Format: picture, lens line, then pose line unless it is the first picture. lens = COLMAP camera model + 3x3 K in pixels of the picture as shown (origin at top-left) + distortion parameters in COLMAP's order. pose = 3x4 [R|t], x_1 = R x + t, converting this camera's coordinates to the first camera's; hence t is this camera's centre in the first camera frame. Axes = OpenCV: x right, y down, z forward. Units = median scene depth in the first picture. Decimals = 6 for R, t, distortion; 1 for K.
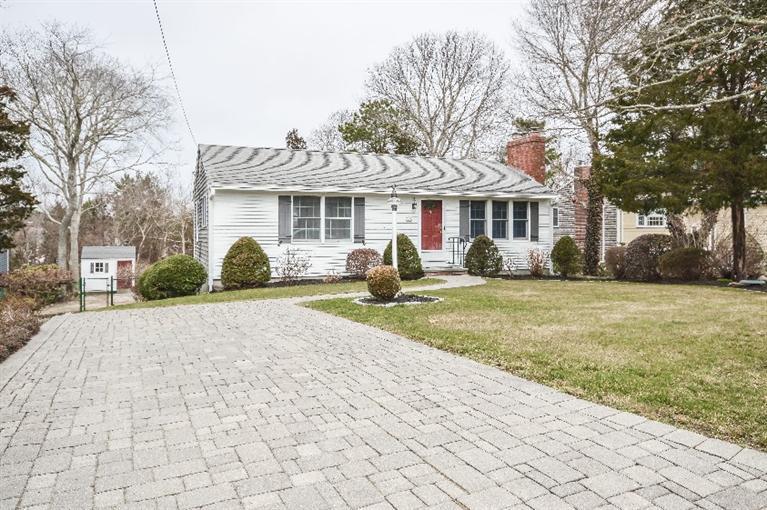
lens RADIAL K [[556.4, 0, 383.8], [0, 556.4, 234.7], [0, 0, 1]] dist [-0.002894, -0.002190]
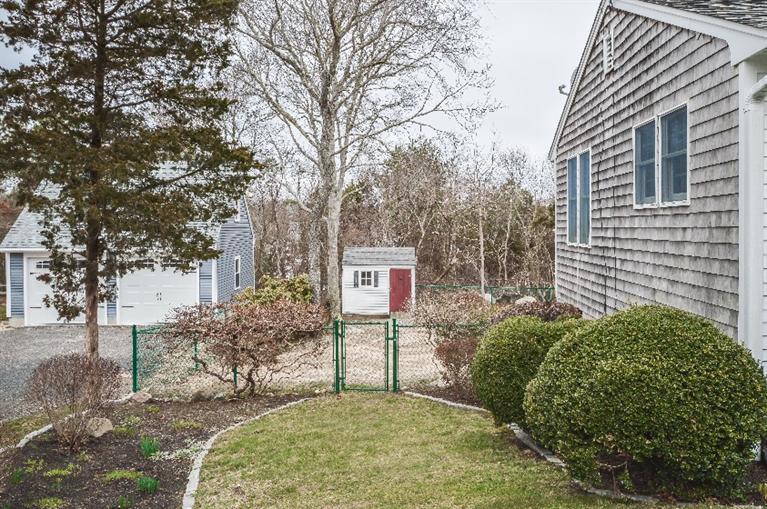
lens RADIAL K [[715.8, 0, 383.5], [0, 715.8, 254.5], [0, 0, 1]] dist [0.001248, 0.000061]
pose [[0.902724, 0.013735, -0.430000, -0.125429], [0.002206, 0.999329, 0.036553, -0.001226], [0.430214, -0.033946, 0.902088, 0.238058]]
